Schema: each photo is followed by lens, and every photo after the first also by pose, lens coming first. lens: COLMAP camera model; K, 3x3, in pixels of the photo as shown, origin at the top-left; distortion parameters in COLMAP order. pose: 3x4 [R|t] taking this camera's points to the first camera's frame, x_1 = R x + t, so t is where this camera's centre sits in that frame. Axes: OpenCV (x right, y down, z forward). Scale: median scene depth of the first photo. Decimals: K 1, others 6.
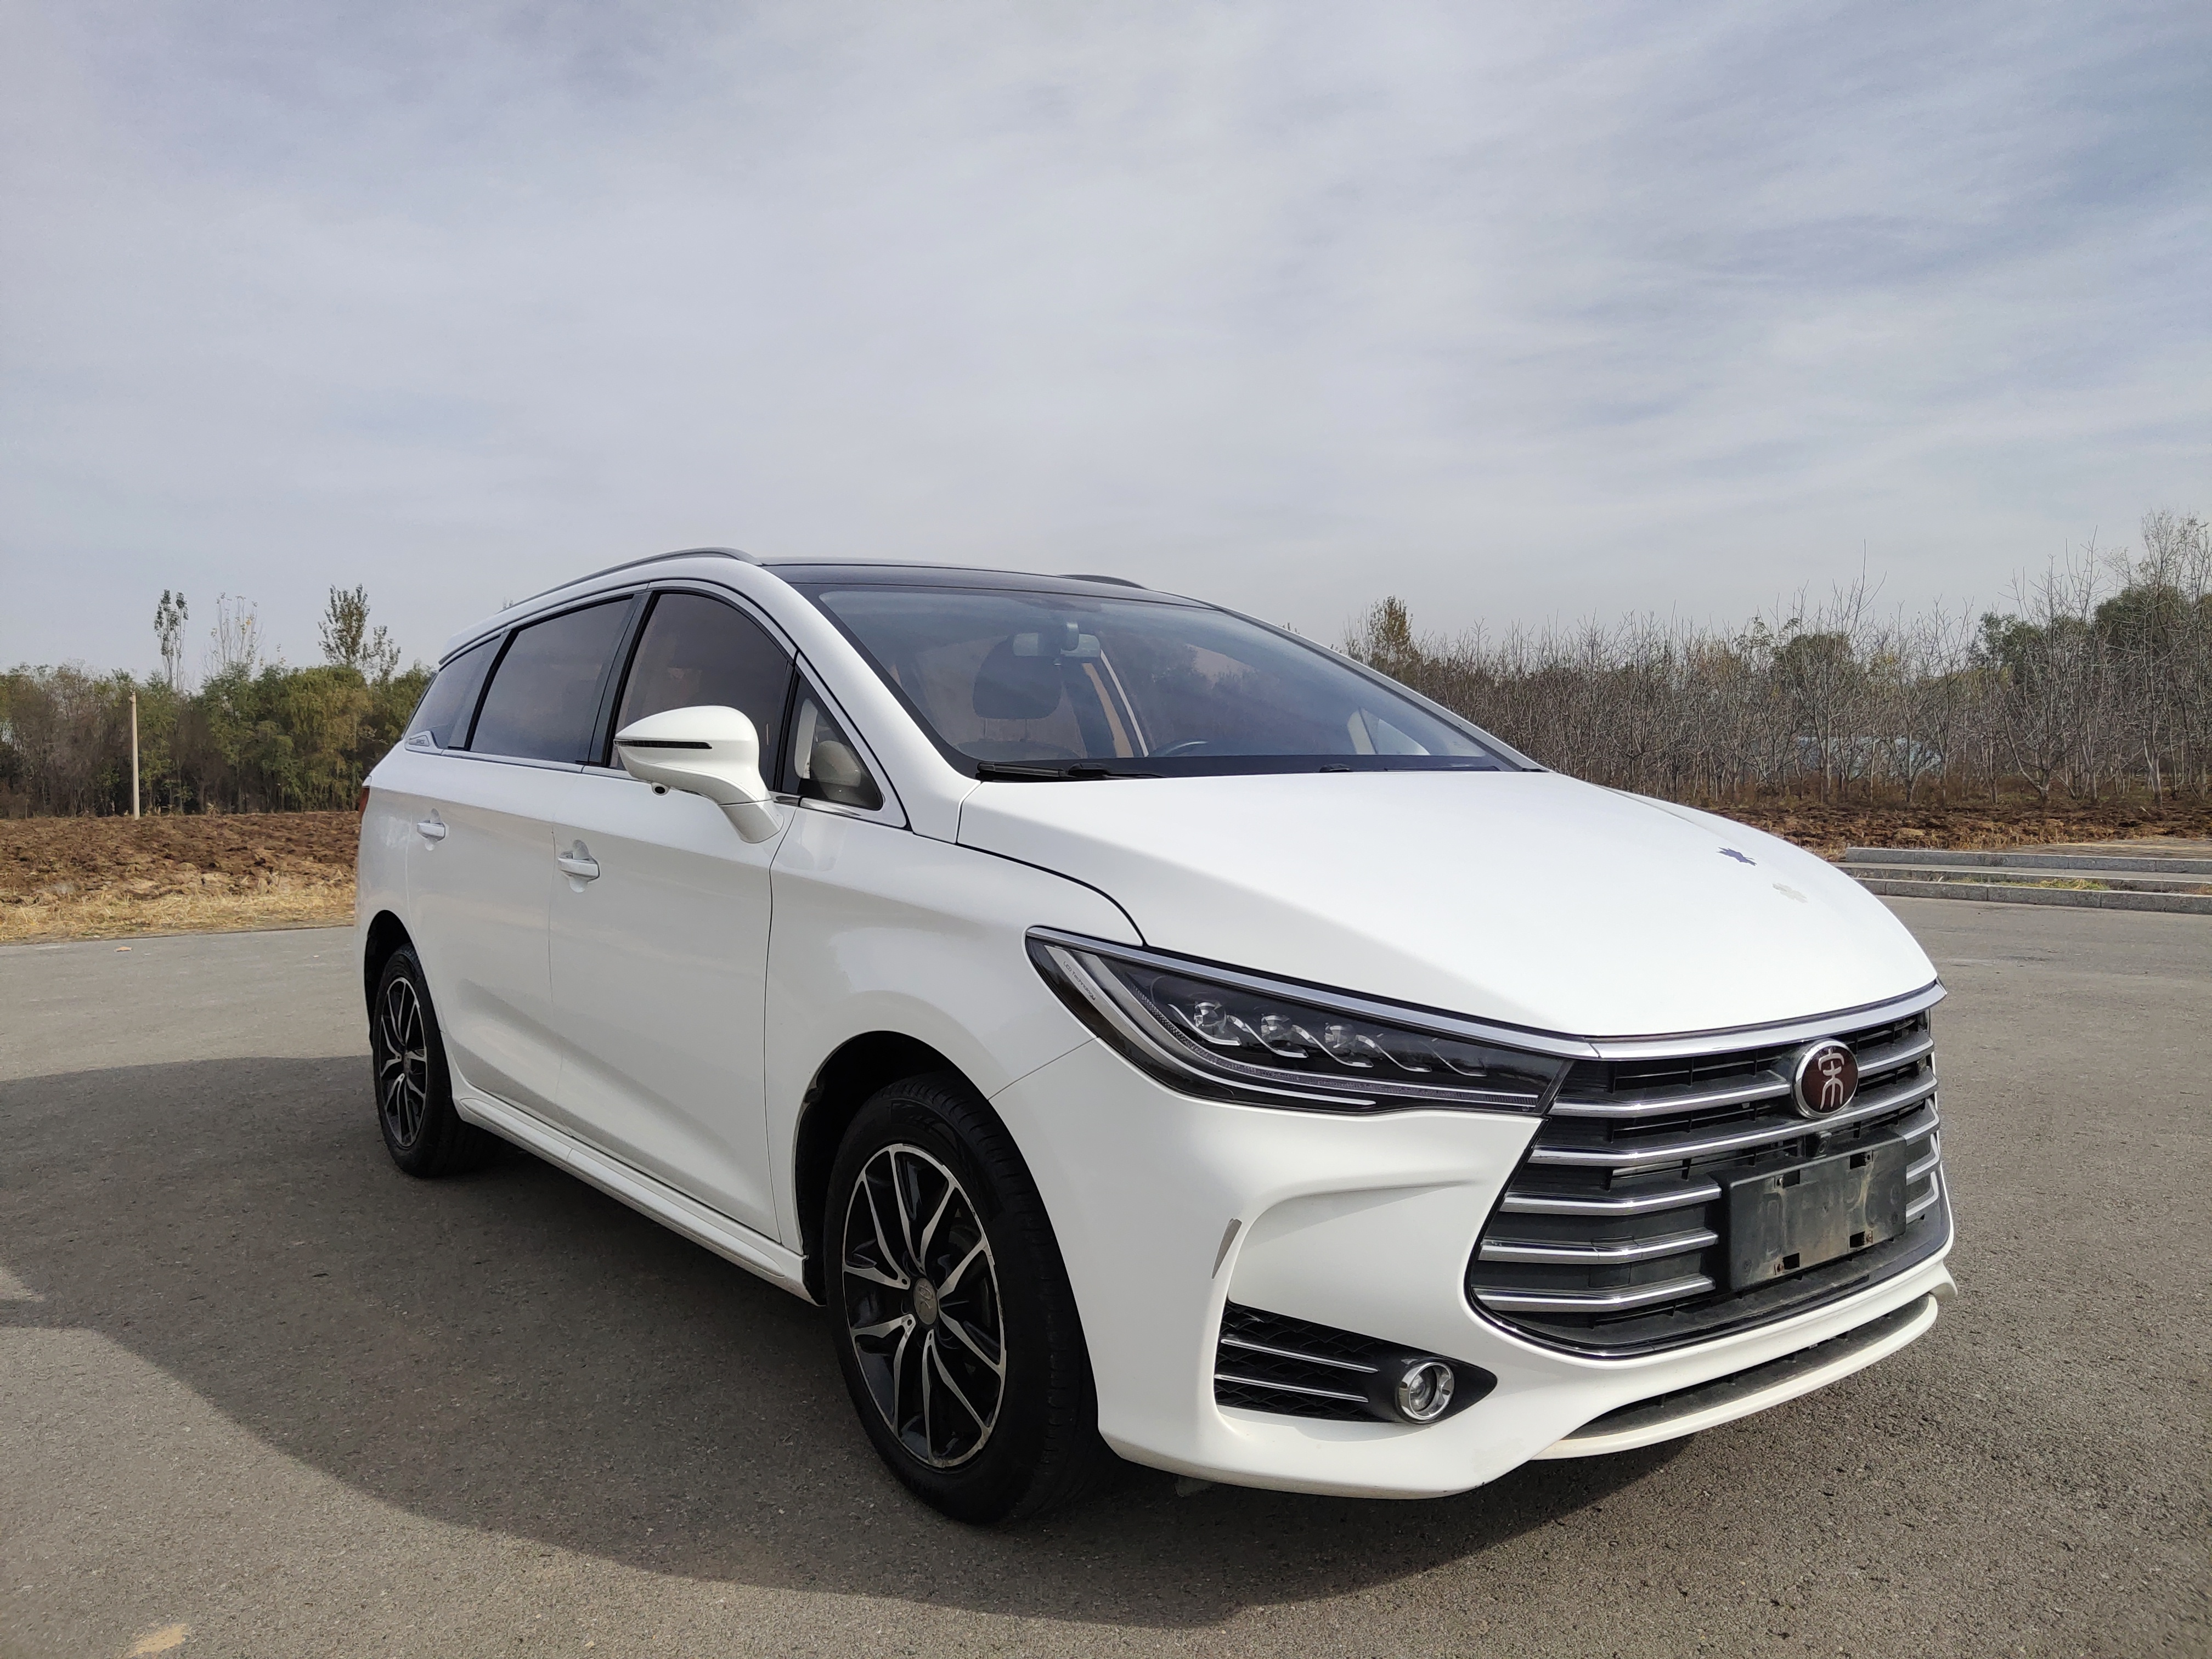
lens RADIAL K [[1666.3, 0, 1106.0], [0, 1666.3, 829.5], [0, 0, 1]] dist [-0.006773, 0.001432]
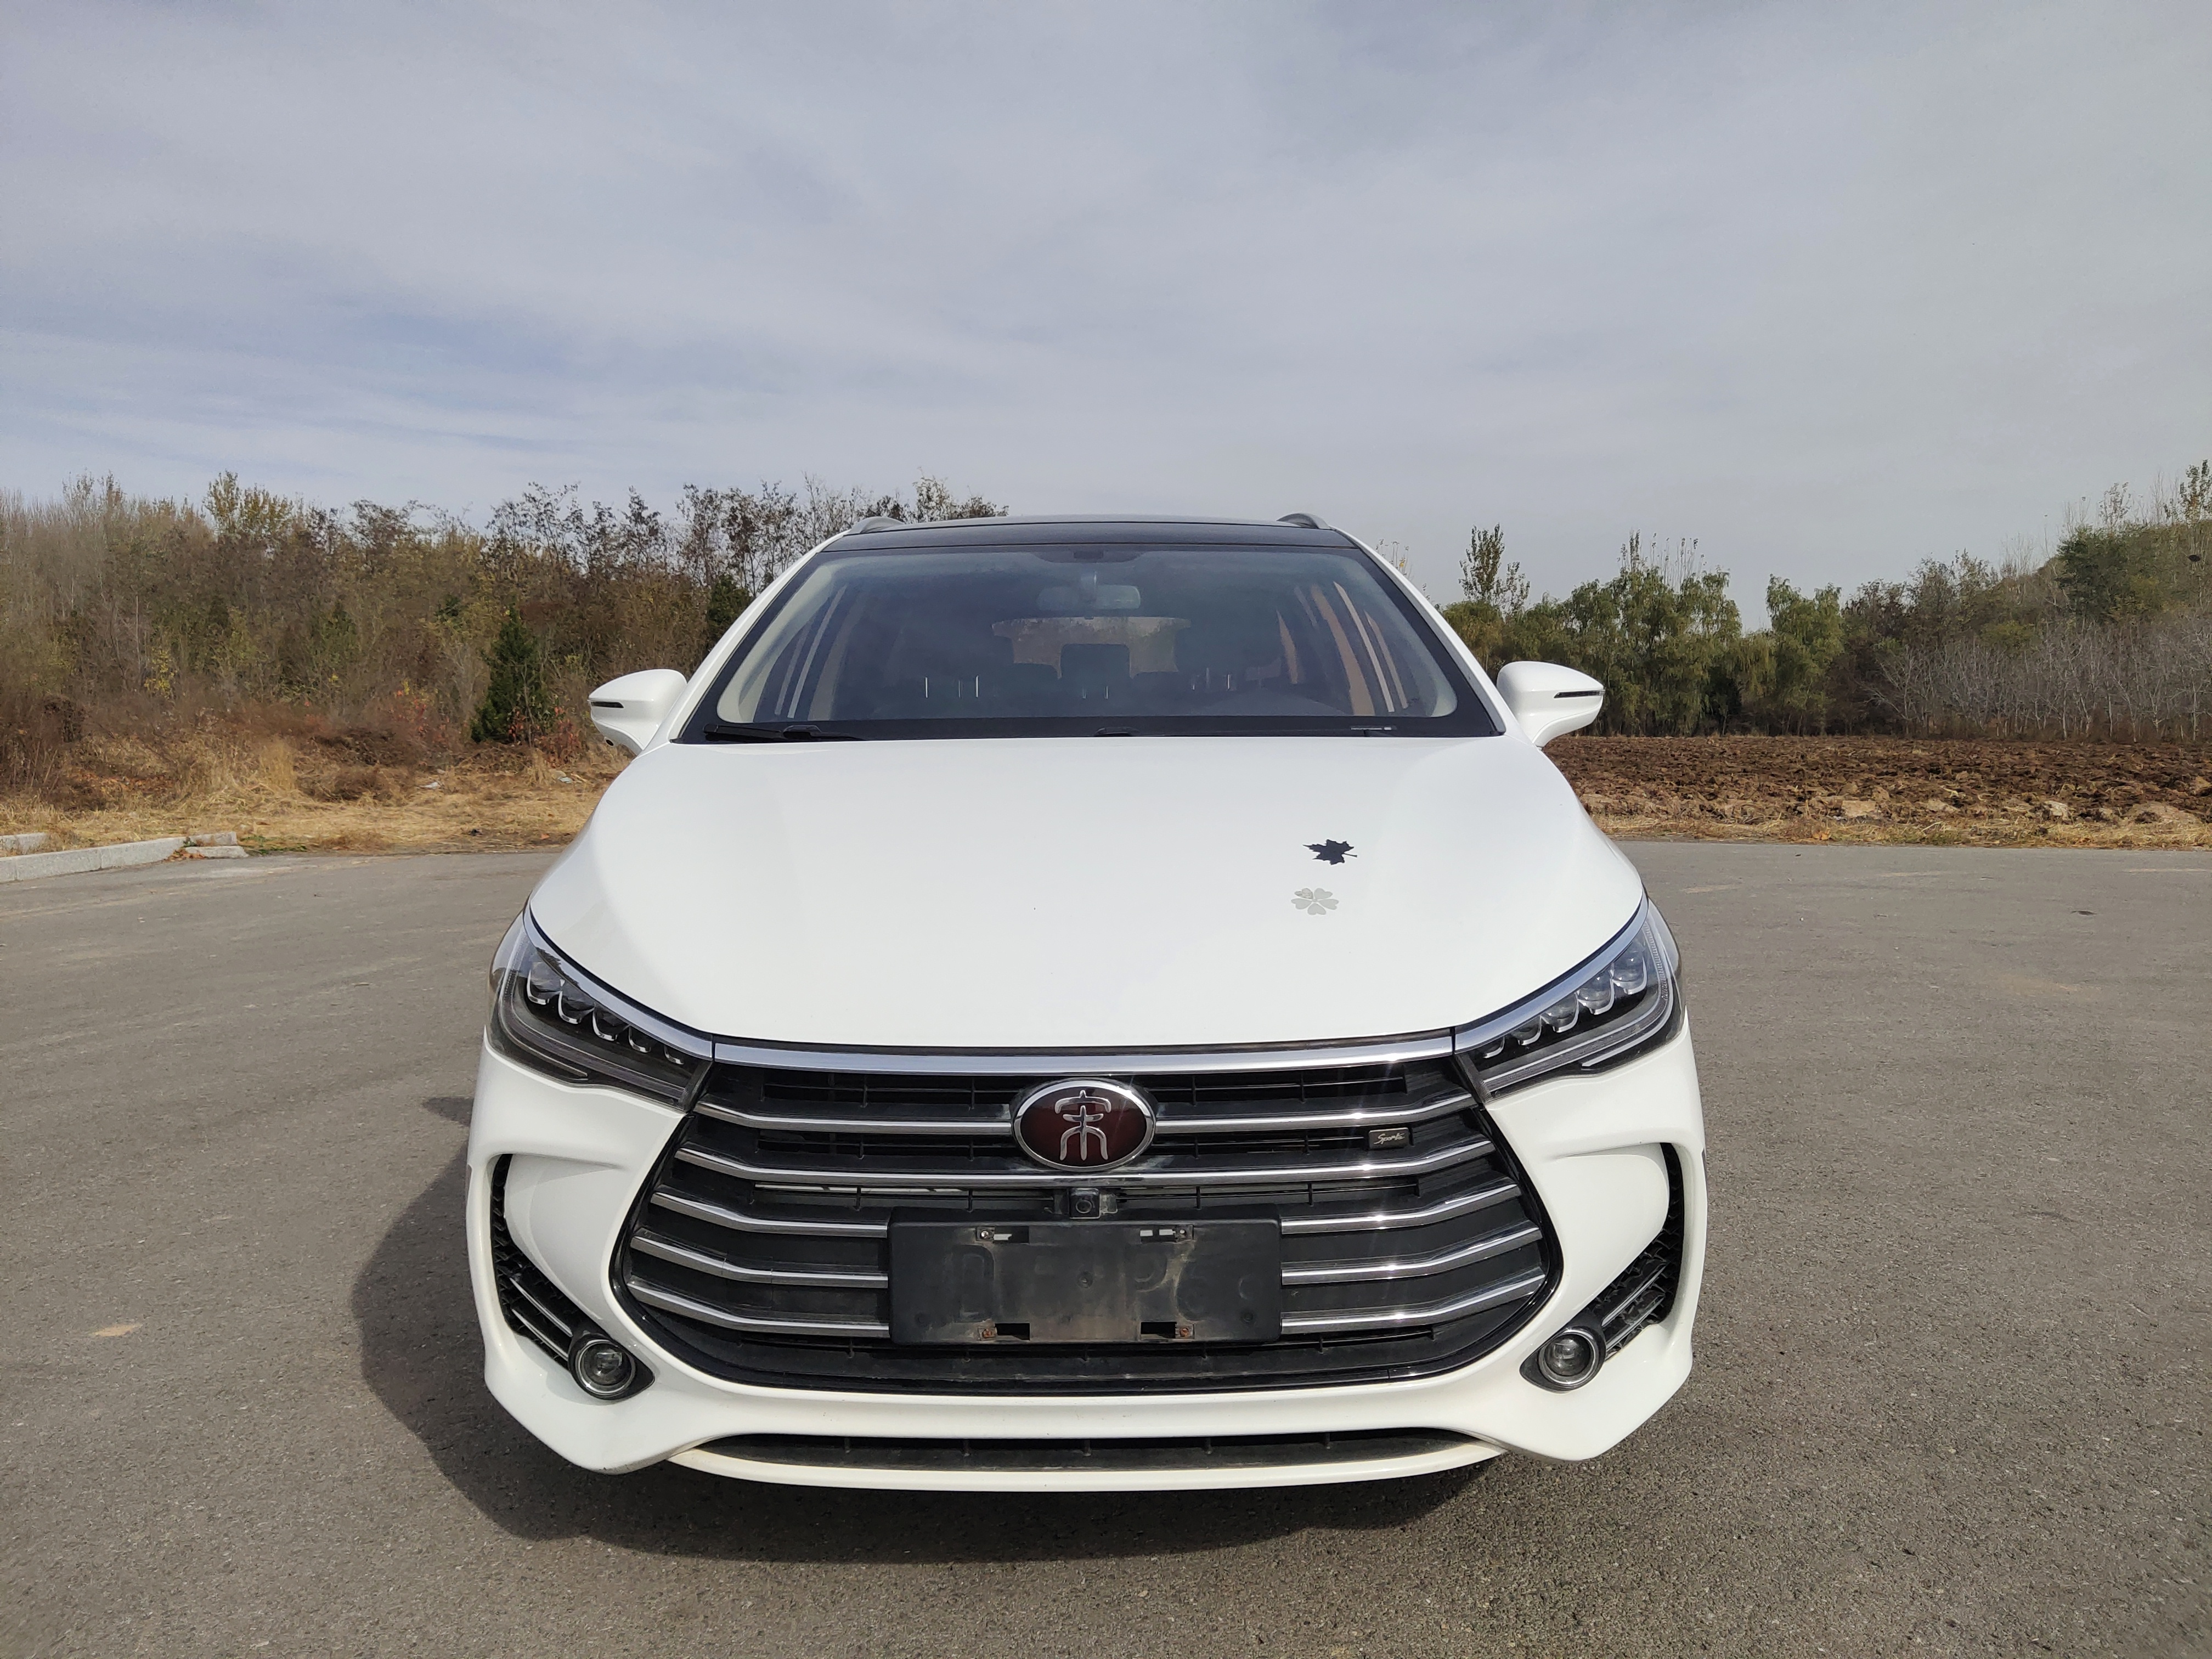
lens RADIAL K [[1666.3, 0, 1106.0], [0, 1666.3, 829.5], [0, 0, 1]] dist [-0.006773, 0.001432]
pose [[0.811380, 0.049586, -0.582412, 0.965098], [-0.024512, 0.998405, 0.050855, -0.042627], [0.584005, -0.026986, 0.811302, 0.353727]]
